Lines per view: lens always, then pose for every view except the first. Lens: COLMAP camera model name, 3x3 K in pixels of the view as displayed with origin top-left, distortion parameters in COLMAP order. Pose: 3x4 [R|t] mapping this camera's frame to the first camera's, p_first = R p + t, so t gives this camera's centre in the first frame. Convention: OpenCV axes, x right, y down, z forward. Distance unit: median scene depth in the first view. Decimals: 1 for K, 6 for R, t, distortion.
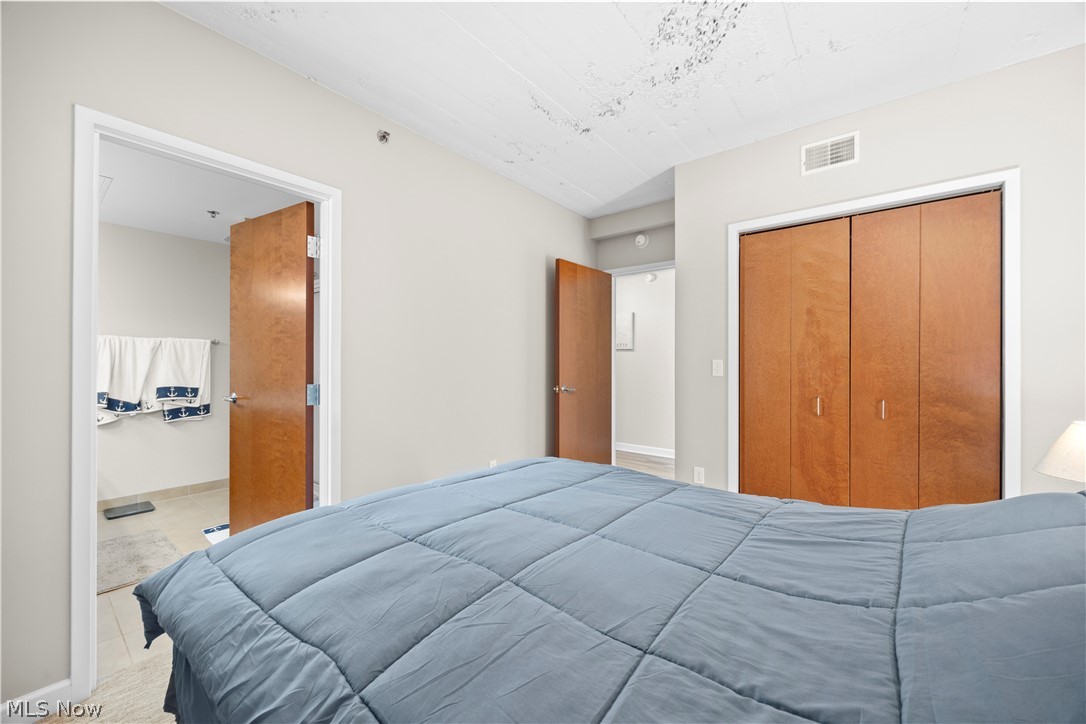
lens RADIAL K [[418.9, 0, 542.8], [0, 418.9, 367.1], [0, 0, 1]] dist [-0.003252, 0.000268]
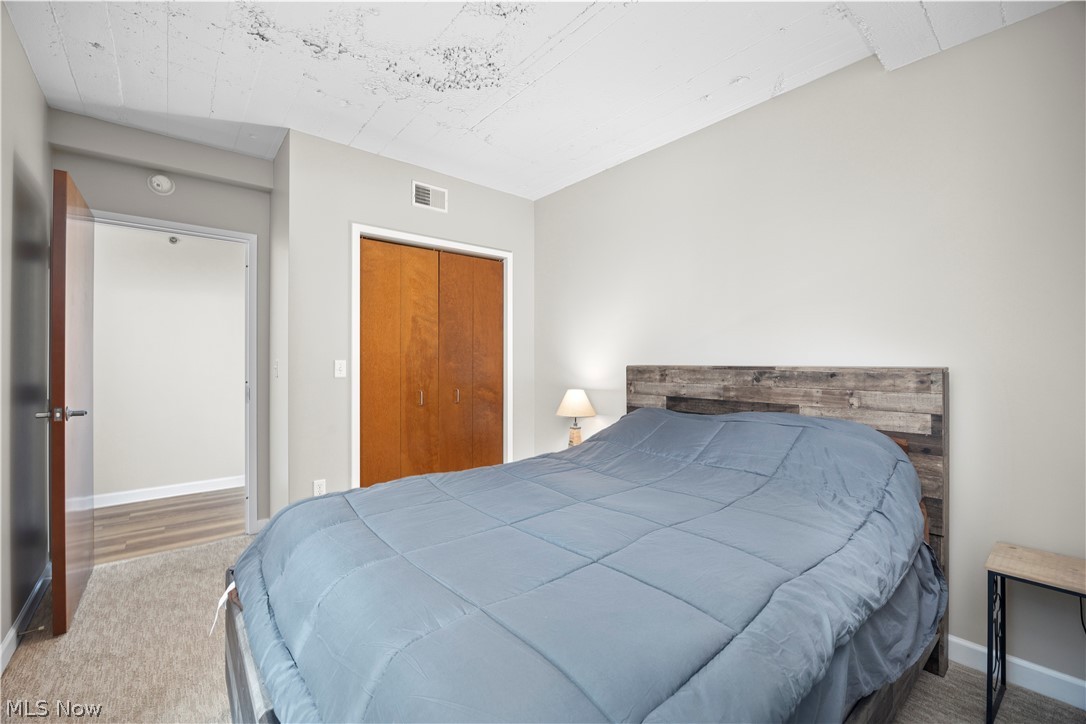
lens RADIAL K [[454.9, 0, 544.6], [0, 454.9, 365.8], [0, 0, 1]] dist [-0.012520, 0.000055]
pose [[0.169915, -0.009552, 0.985412, -0.566534], [0.017051, 0.999832, 0.006752, -0.003369], [-0.985311, 0.015655, 0.170049, 0.403659]]
